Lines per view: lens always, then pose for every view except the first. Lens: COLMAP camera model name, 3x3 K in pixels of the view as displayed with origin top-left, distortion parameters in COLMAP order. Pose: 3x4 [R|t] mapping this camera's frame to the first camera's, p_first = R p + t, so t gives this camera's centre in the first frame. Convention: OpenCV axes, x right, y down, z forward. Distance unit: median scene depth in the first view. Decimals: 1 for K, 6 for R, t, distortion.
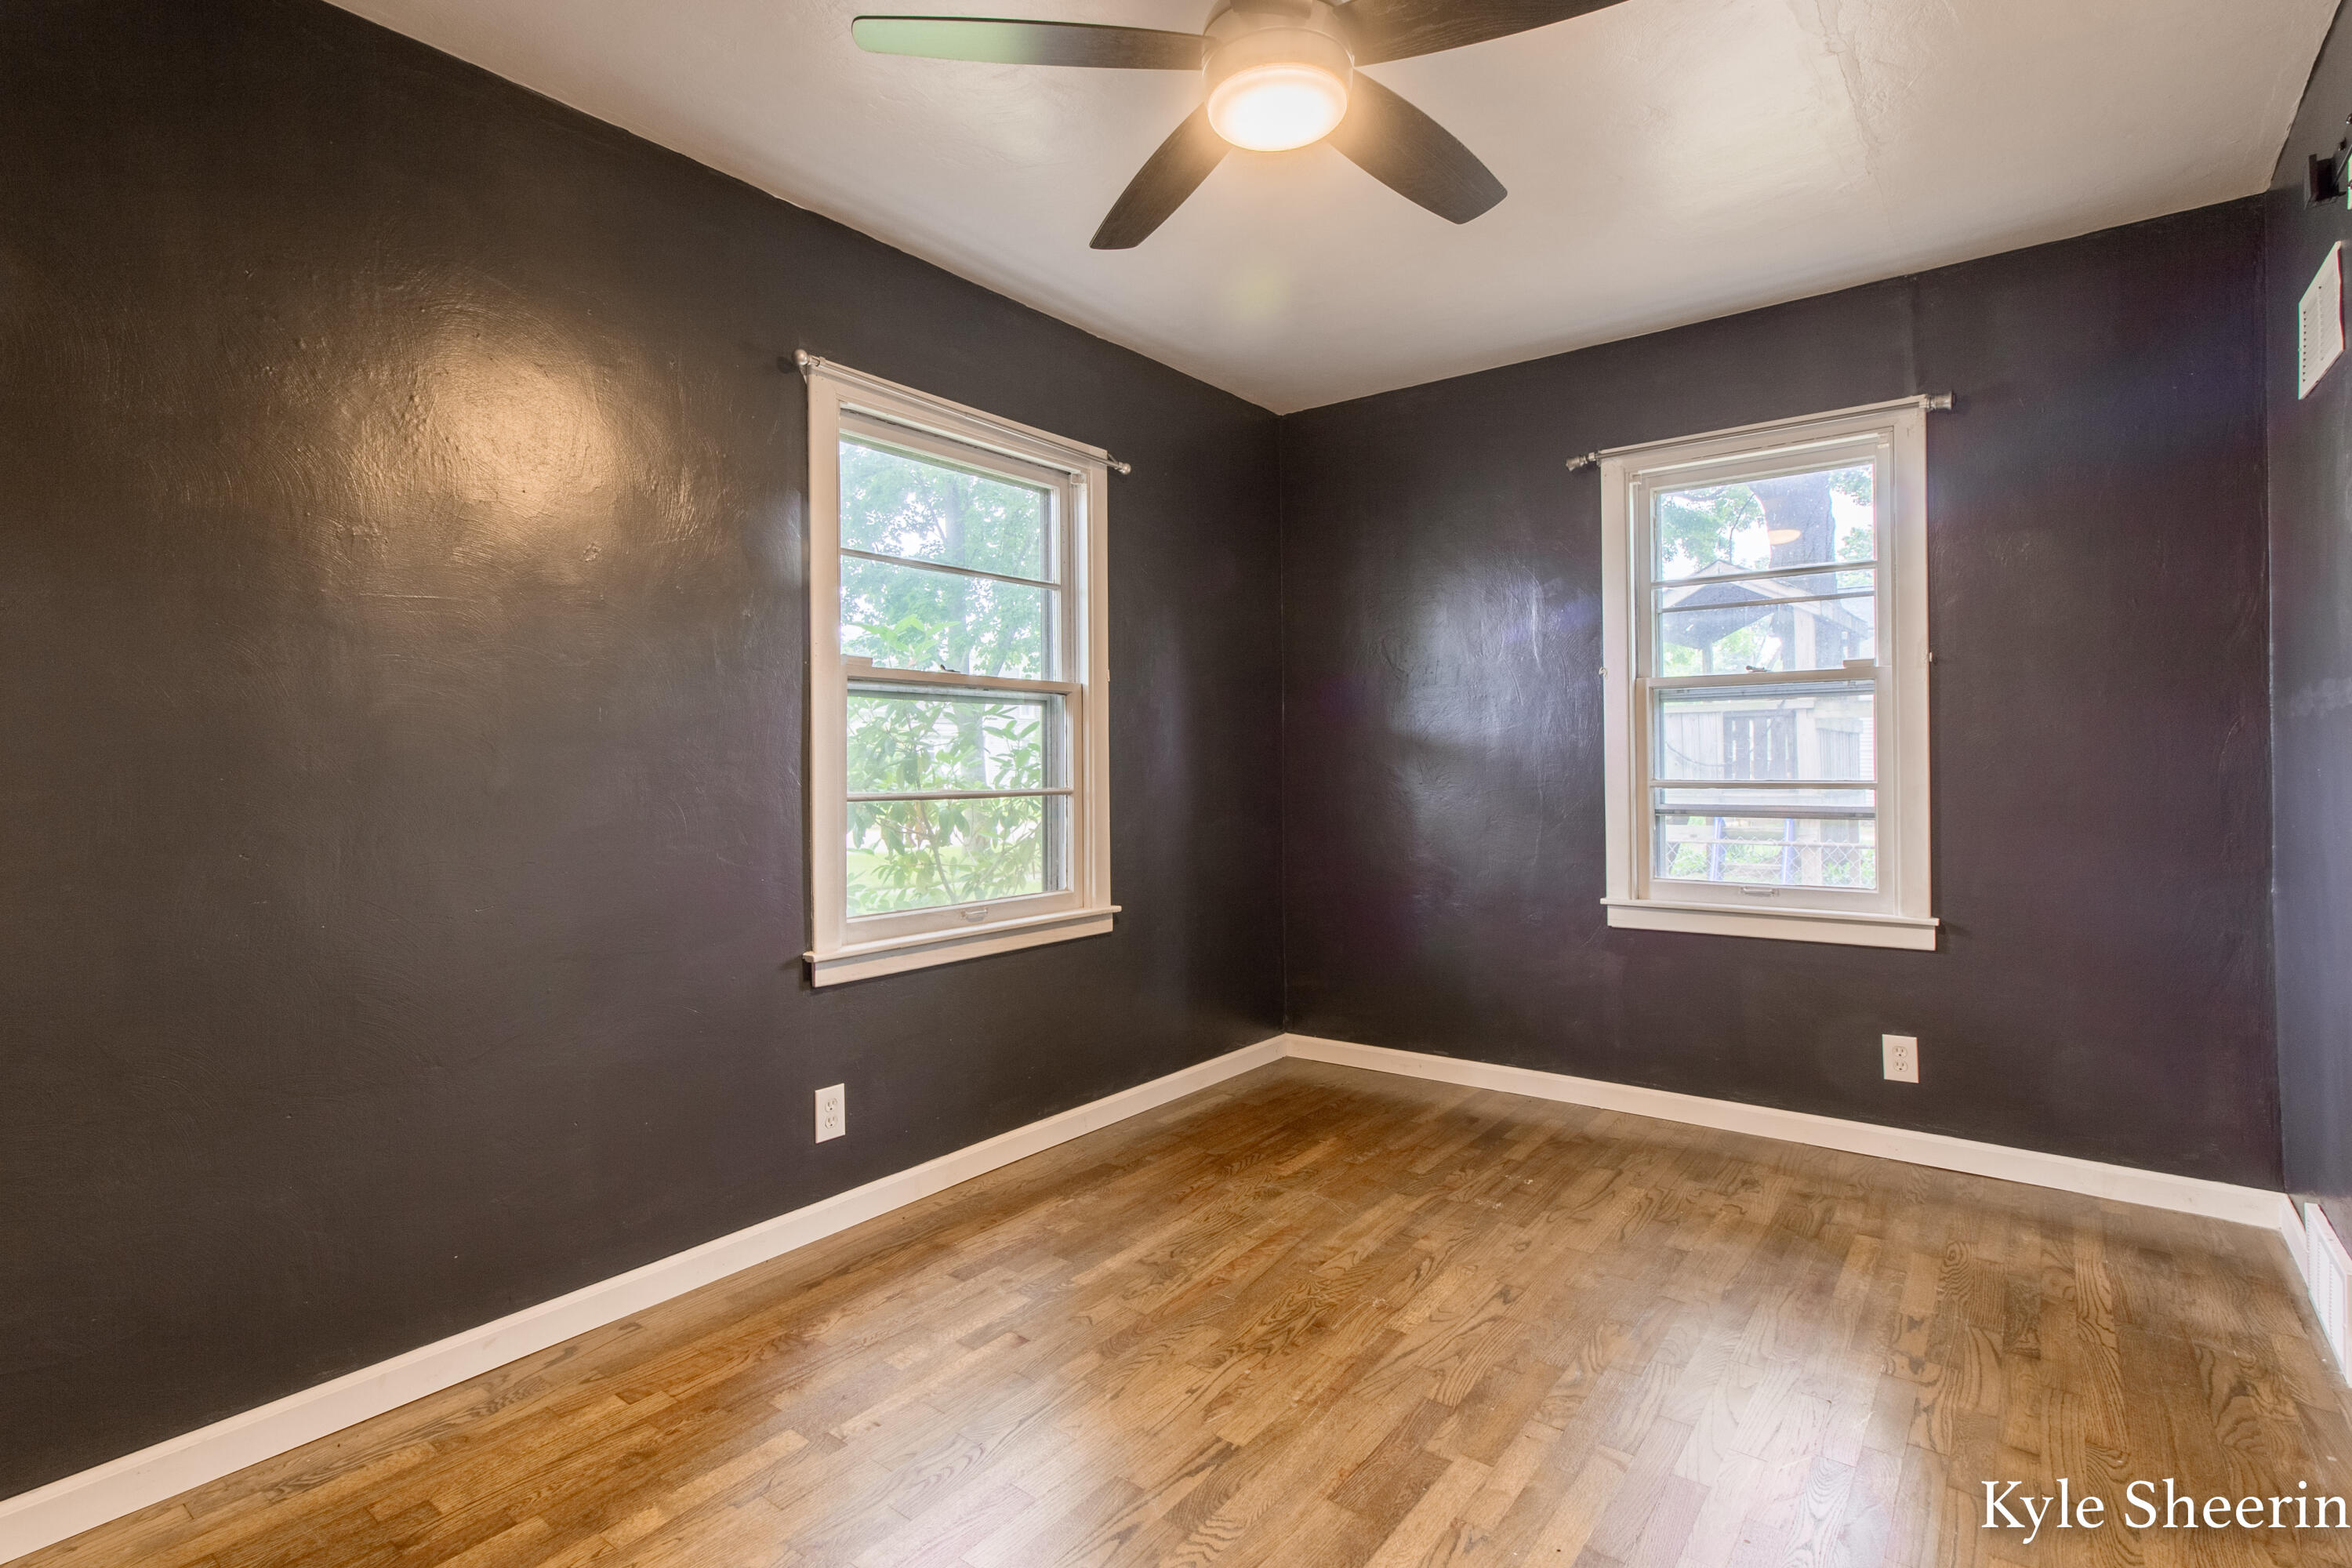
lens RADIAL K [[1103.4, 0, 1182.3], [0, 1103.4, 777.6], [0, 0, 1]] dist [0.004669, 0.000460]
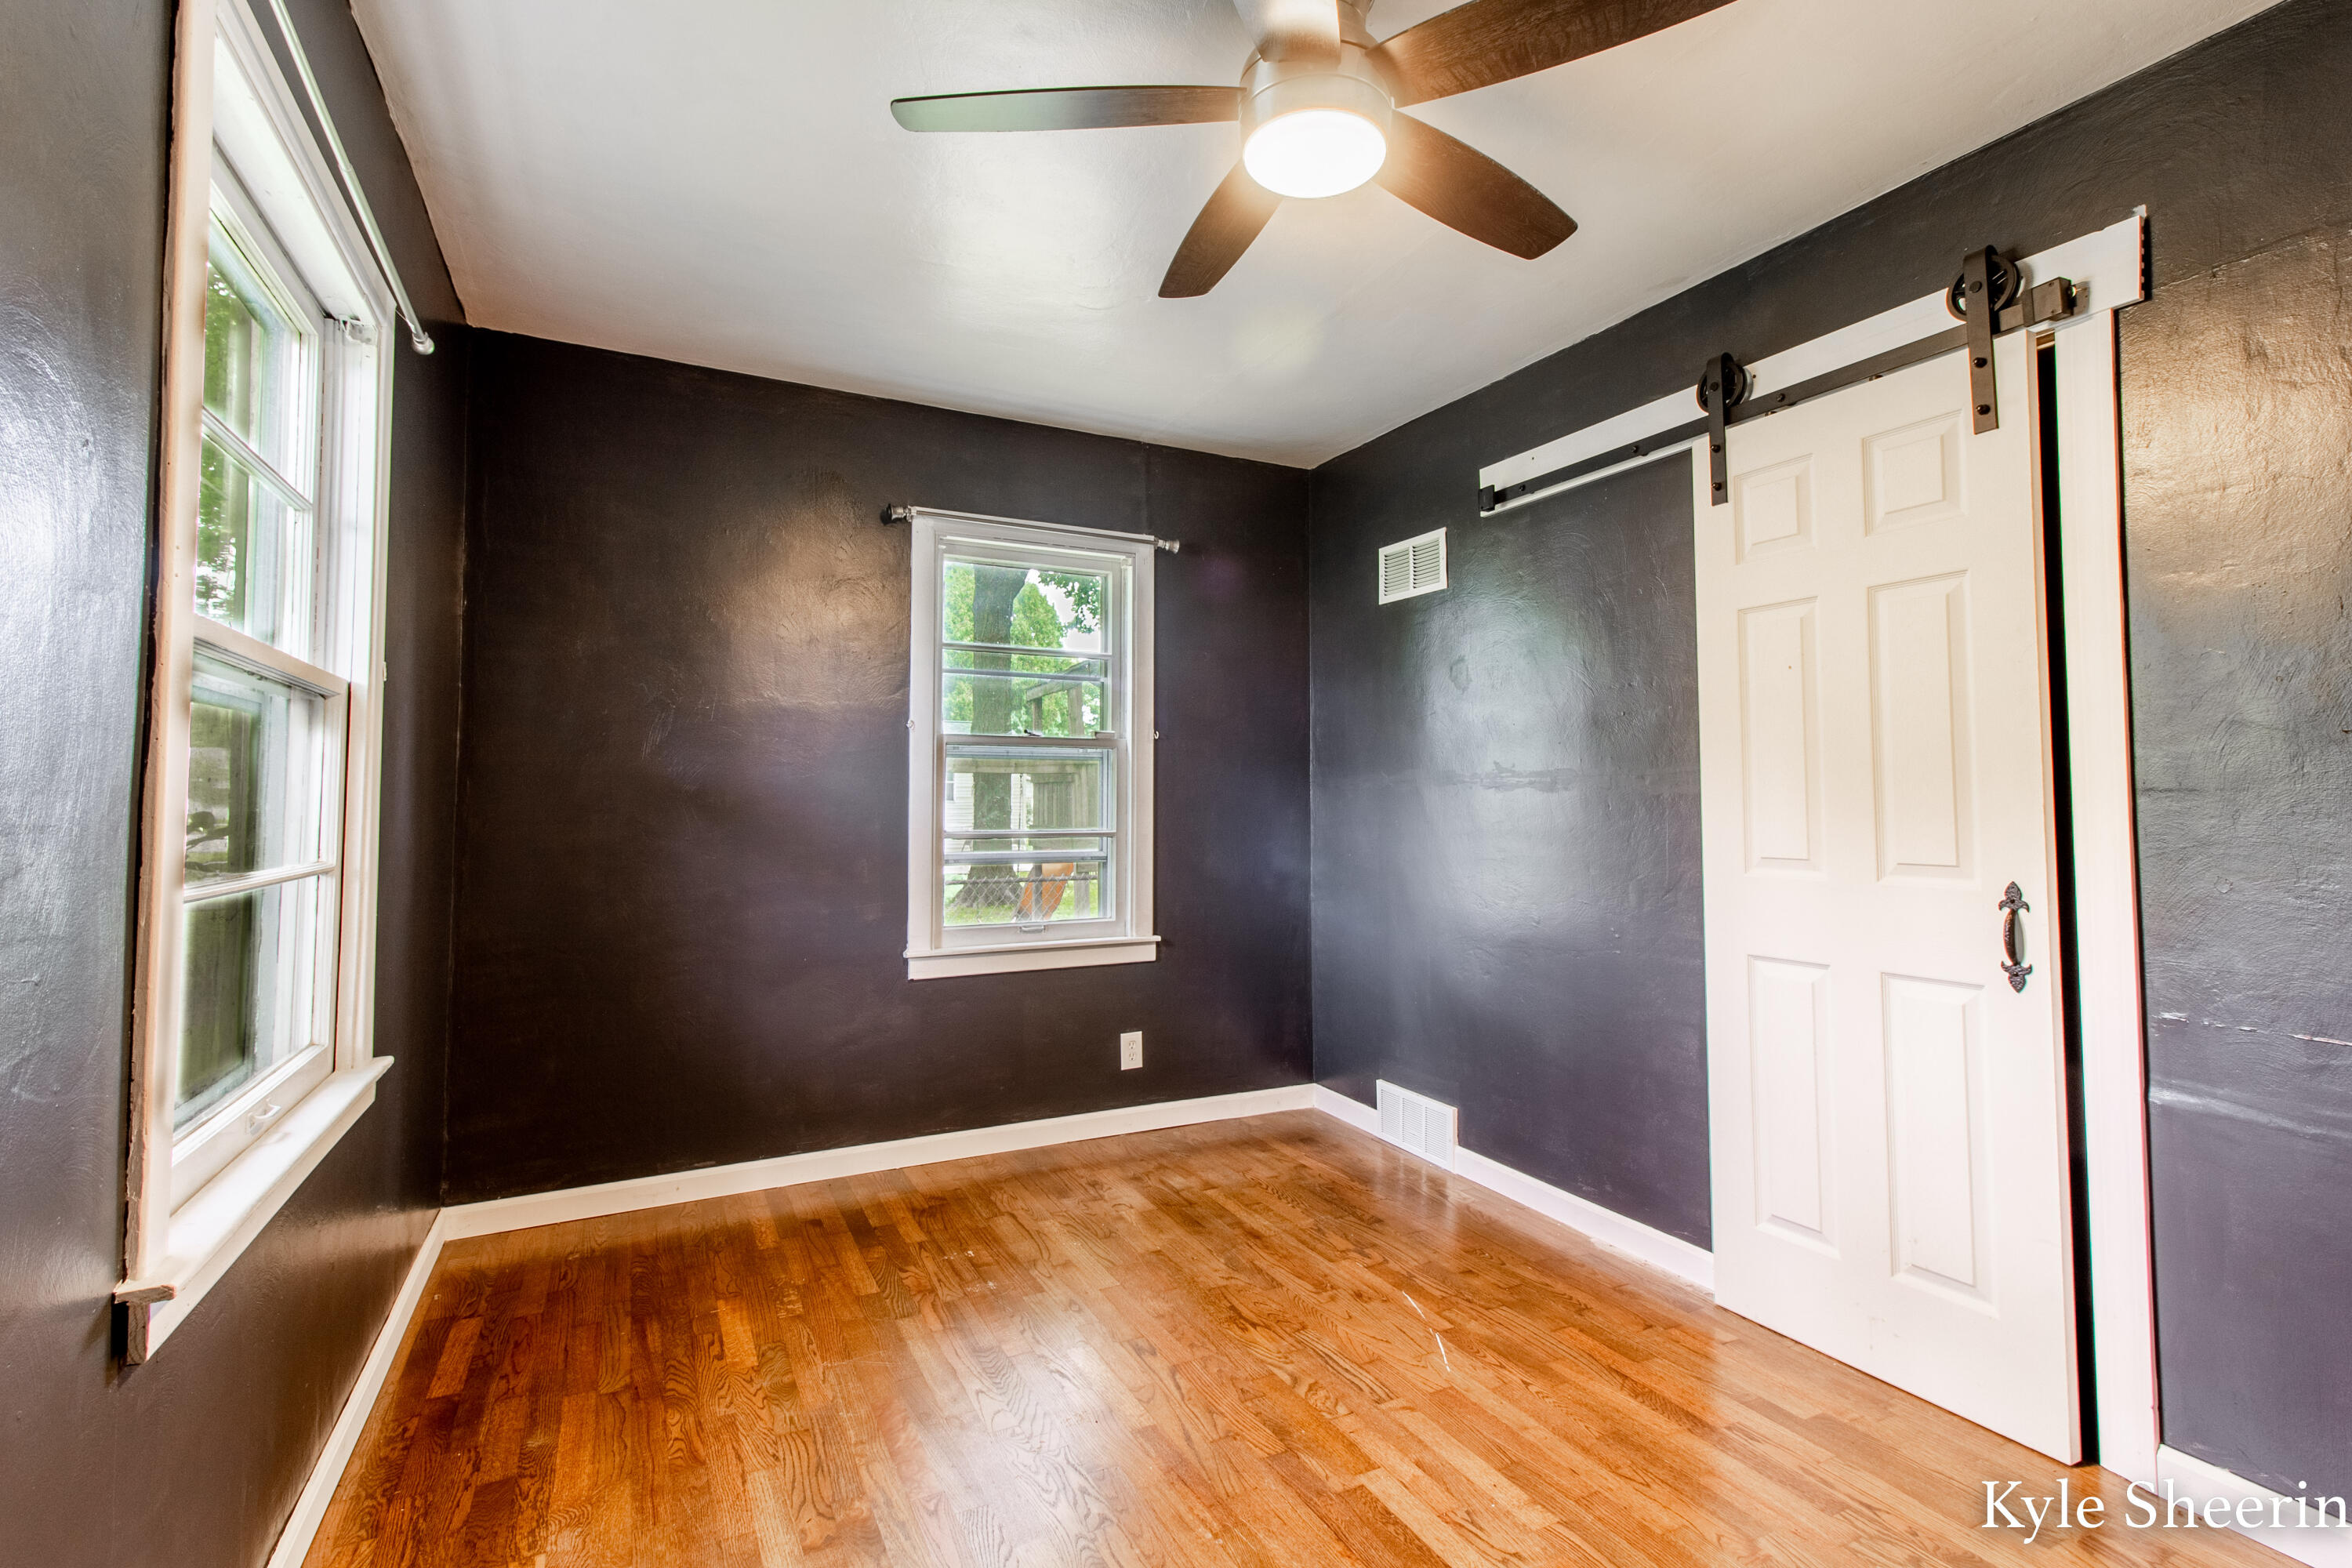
lens RADIAL K [[1103.4, 0, 1170.7], [0, 1103.4, 771.3], [0, 0, 1]] dist [0.004669, 0.000460]
pose [[0.436157, 0.033984, 0.899229, -0.480853], [0.005609, 0.999165, -0.040481, -0.013739], [-0.899853, 0.022699, 0.435602, 0.406745]]
